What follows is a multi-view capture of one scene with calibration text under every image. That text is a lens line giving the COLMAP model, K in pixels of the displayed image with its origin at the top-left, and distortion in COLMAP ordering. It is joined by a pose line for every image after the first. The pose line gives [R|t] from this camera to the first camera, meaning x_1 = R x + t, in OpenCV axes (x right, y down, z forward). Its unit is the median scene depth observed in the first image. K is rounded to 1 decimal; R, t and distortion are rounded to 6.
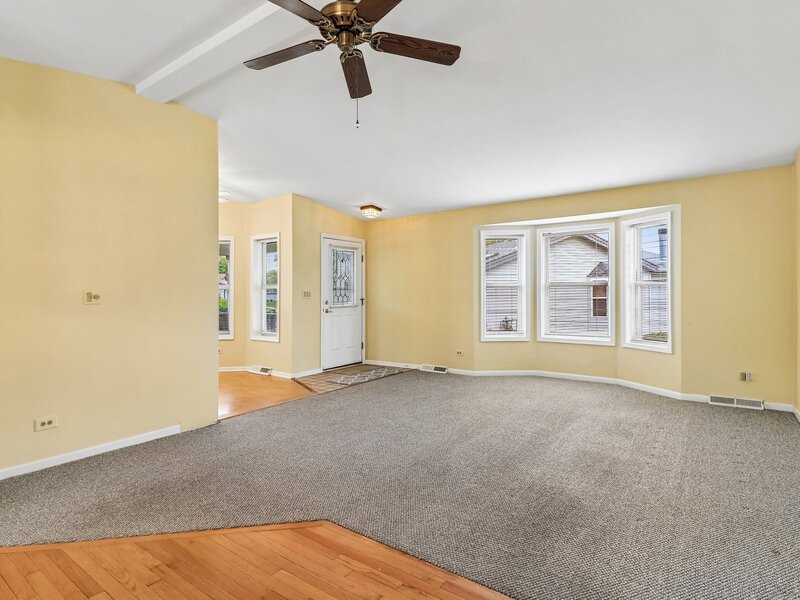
lens RADIAL K [[425.8, 0, 397.6], [0, 425.8, 291.1], [0, 0, 1]] dist [0.011281, -0.019457]
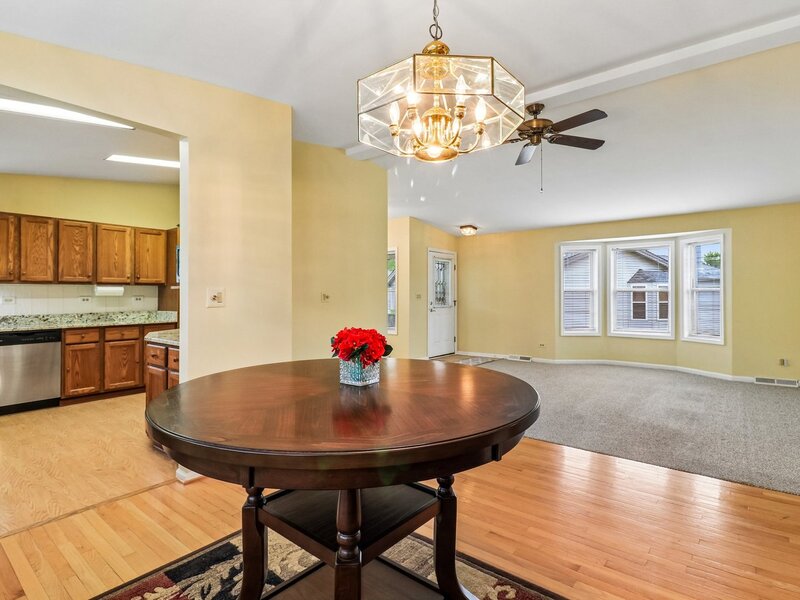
lens RADIAL K [[425.8, 0, 397.6], [0, 425.8, 291.1], [0, 0, 1]] dist [0.011281, -0.019457]
pose [[0.999358, 0.006319, -0.035254, -0.236917], [-0.006609, 0.999945, -0.008116, 0.001470], [0.035201, 0.008344, 0.999345, -0.253068]]
